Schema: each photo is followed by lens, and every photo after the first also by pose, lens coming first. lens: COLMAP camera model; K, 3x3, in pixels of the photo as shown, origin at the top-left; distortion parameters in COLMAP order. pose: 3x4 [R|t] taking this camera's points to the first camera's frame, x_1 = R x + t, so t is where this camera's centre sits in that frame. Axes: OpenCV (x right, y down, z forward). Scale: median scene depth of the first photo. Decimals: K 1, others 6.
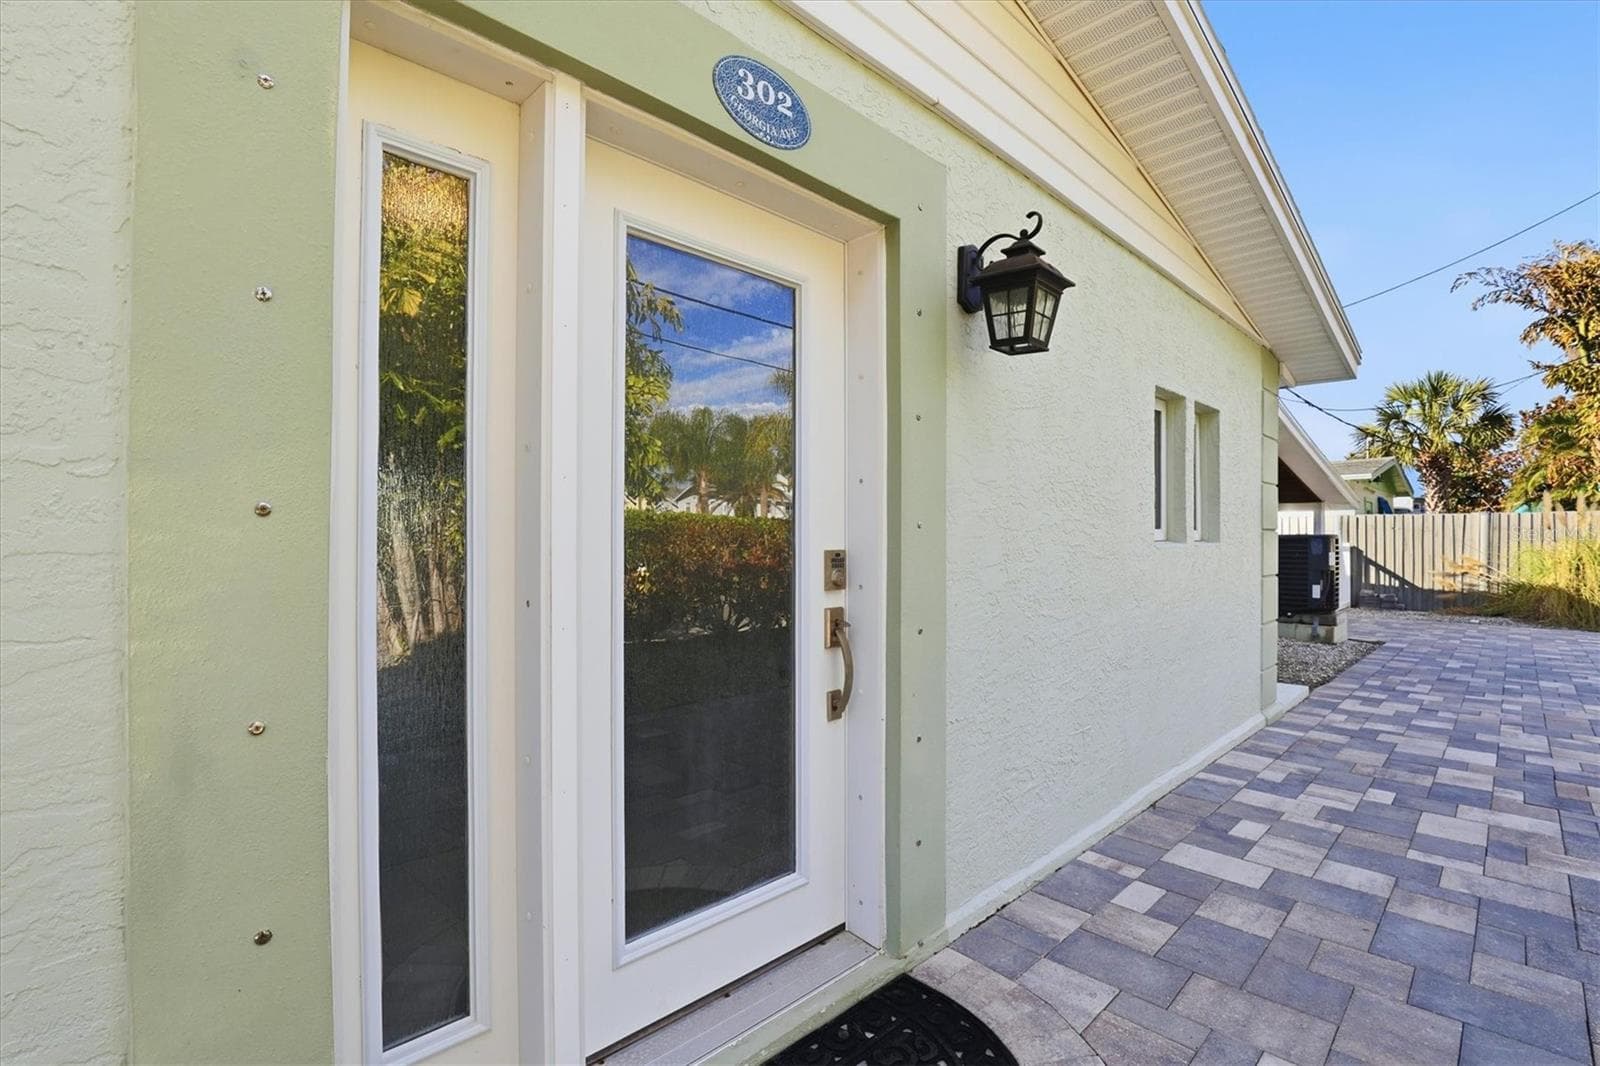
lens RADIAL K [[733.5, 0, 805.7], [0, 733.5, 536.3], [0, 0, 1]] dist [-0.023771, -0.000345]
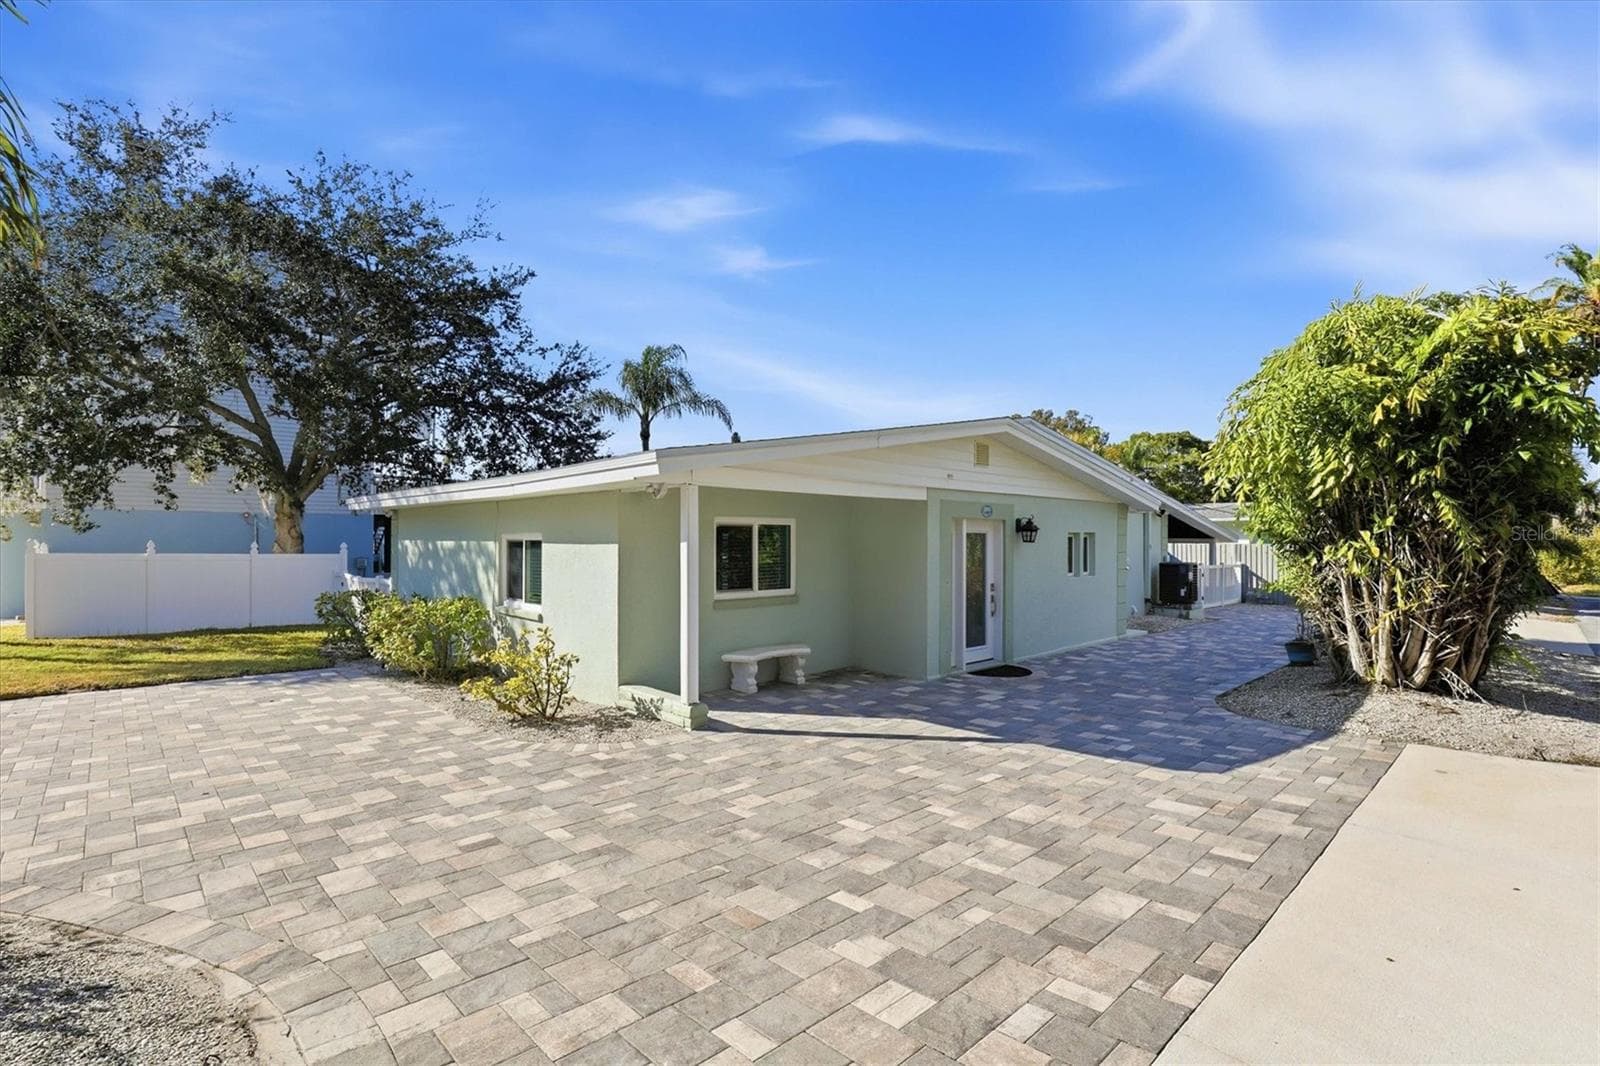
lens RADIAL K [[733.5, 0, 805.7], [0, 733.5, 536.3], [0, 0, 1]] dist [-0.023771, -0.000345]
pose [[0.999877, 0.000280, -0.015698, -1.136095], [-0.000311, 0.999998, -0.001950, -0.286800], [0.015697, 0.001955, 0.999875, -3.964143]]
